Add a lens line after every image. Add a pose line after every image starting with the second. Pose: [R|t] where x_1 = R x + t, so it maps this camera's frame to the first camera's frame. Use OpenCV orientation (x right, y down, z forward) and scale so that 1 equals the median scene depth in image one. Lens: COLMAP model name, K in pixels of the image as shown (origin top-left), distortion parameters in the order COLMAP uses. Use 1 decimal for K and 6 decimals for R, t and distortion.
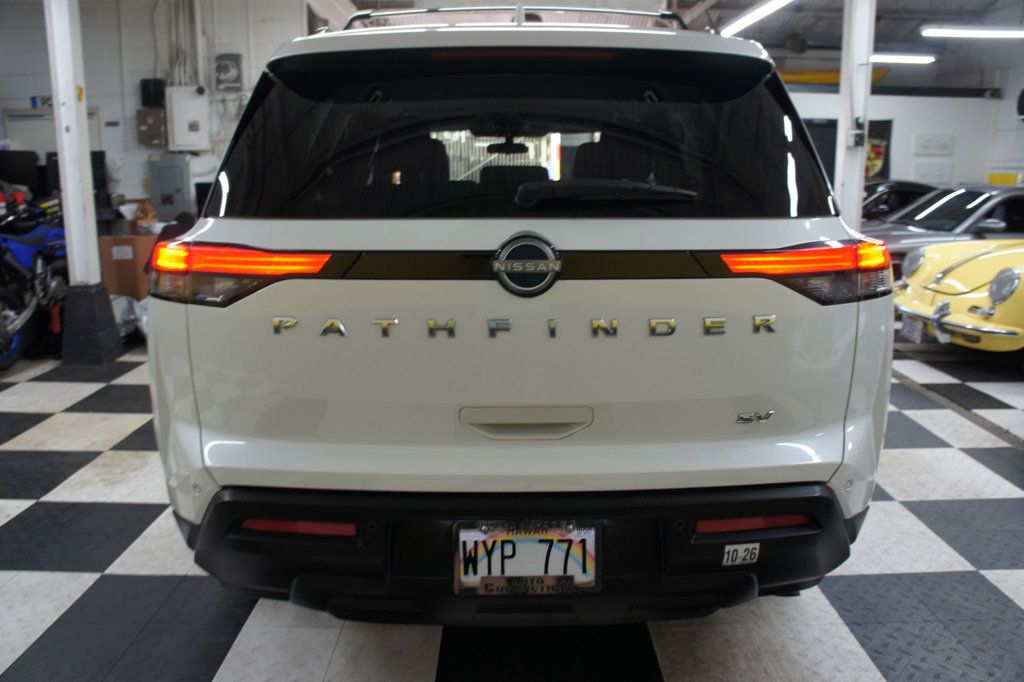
lens RADIAL K [[795.5, 0, 512.0], [0, 795.5, 341.0], [0, 0, 1]] dist [-0.177630, 0.117916]
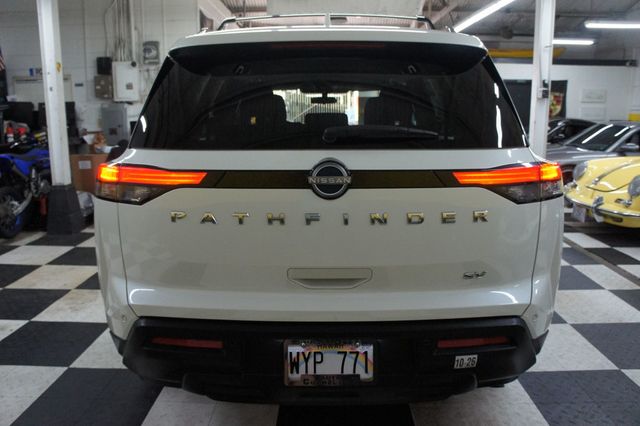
lens RADIAL K [[497.2, 0, 320.0], [0, 497.2, 213.0], [0, 0, 1]] dist [-0.177630, 0.117916]
pose [[0.999815, 0.000983, -0.019197, 0.010687], [-0.001178, 0.999948, -0.010128, -0.010665], [0.019186, 0.010149, 0.999764, 0.005048]]
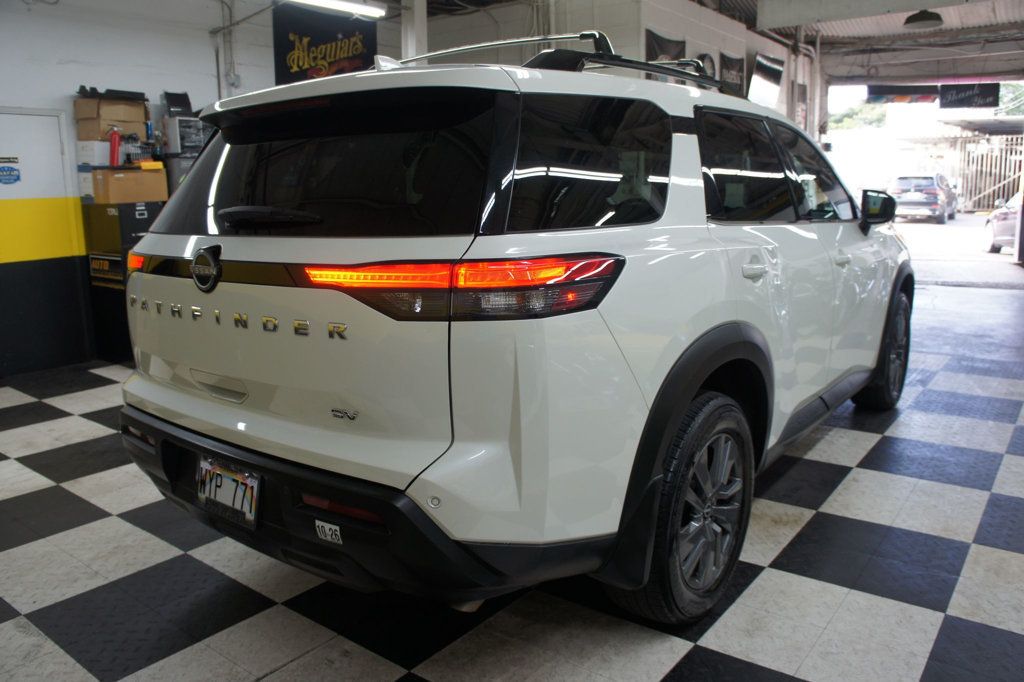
lens RADIAL K [[795.5, 0, 512.0], [0, 795.5, 341.0], [0, 0, 1]] dist [-0.177630, 0.117916]
pose [[0.789663, 0.104461, -0.604583, 0.729134], [-0.114833, 0.993150, 0.021613, -0.036440], [0.602699, 0.052359, 0.796249, 0.147328]]
